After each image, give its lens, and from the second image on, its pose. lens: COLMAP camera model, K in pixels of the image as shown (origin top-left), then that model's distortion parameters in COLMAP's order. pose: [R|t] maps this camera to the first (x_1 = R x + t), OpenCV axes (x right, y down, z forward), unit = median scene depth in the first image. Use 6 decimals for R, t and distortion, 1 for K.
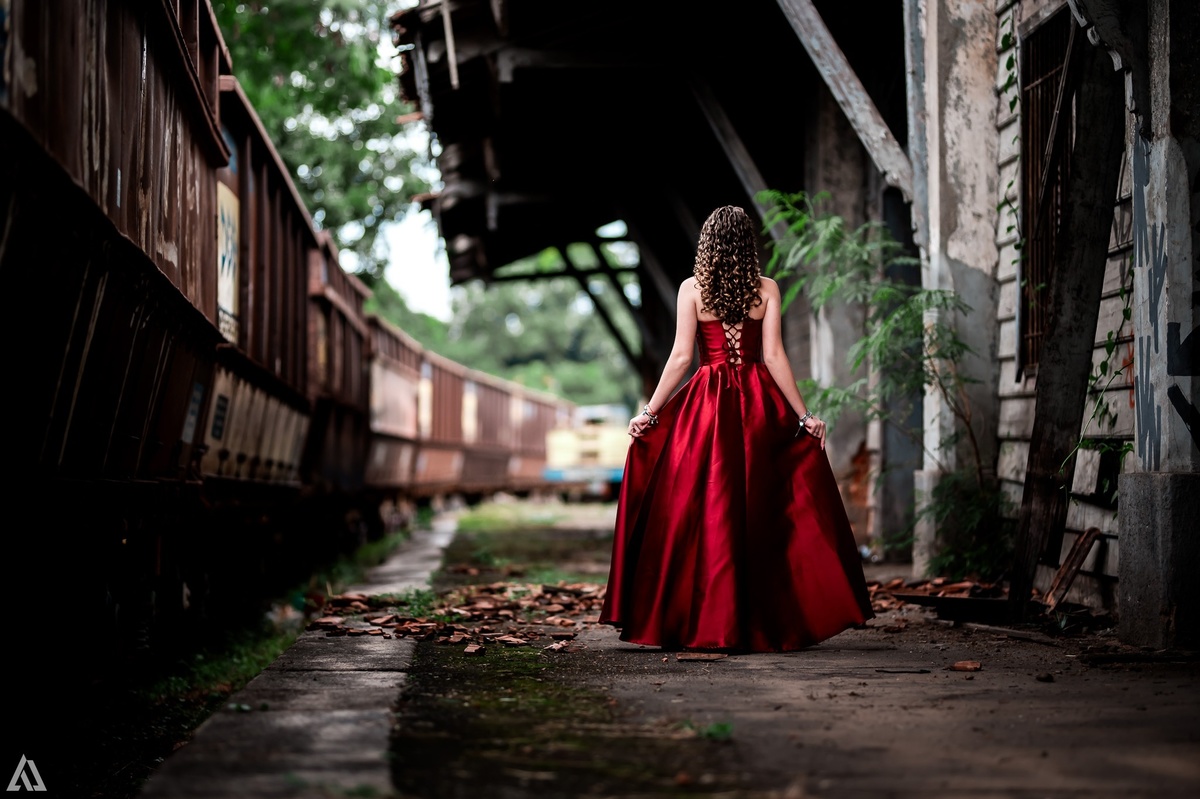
lens RADIAL K [[3055.8, 0, 600.0], [0, 3055.8, 399.0], [0, 0, 1]] dist [0.161529, 0.000000]
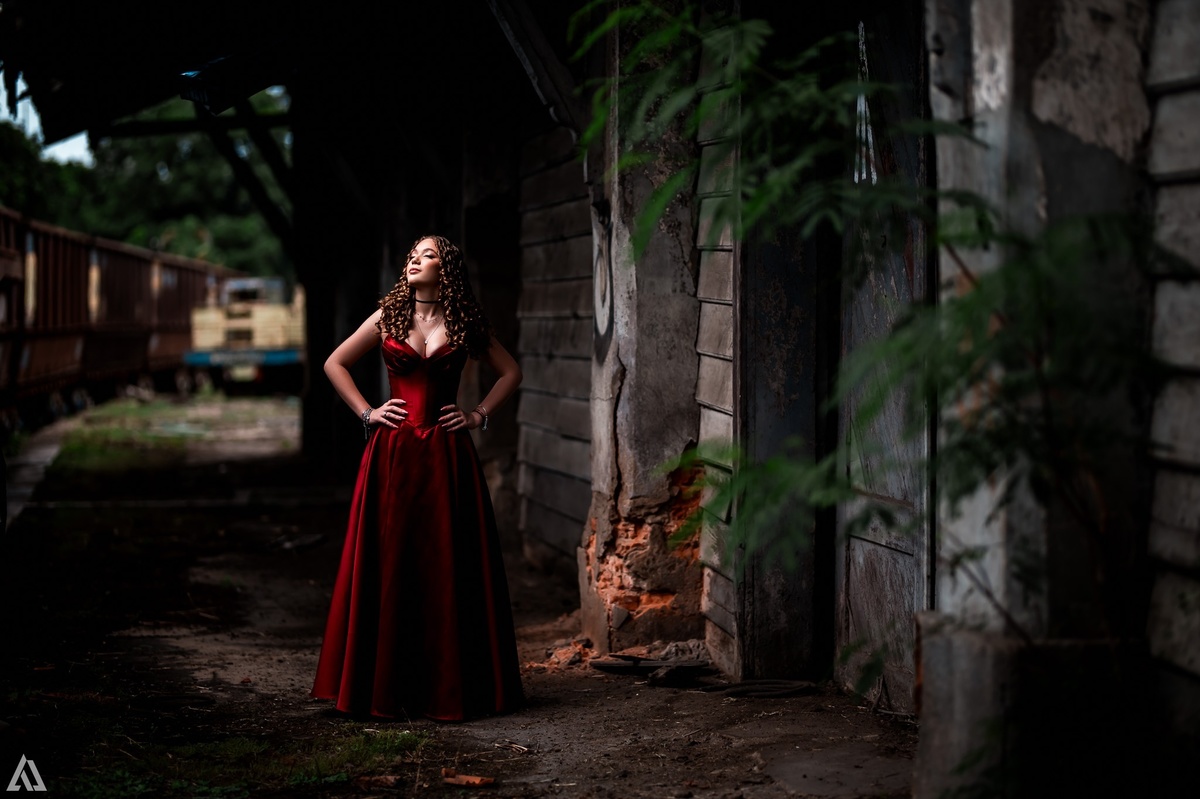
lens RADIAL K [[3055.8, 0, 600.0], [0, 3055.8, 394.7], [0, 0, 1]] dist [0.161529, 0.000000]
pose [[0.993951, -0.003734, 0.109765, 0.010843], [-0.001610, 0.998819, 0.048555, -0.029311], [-0.109817, -0.048438, 0.992771, 0.595772]]
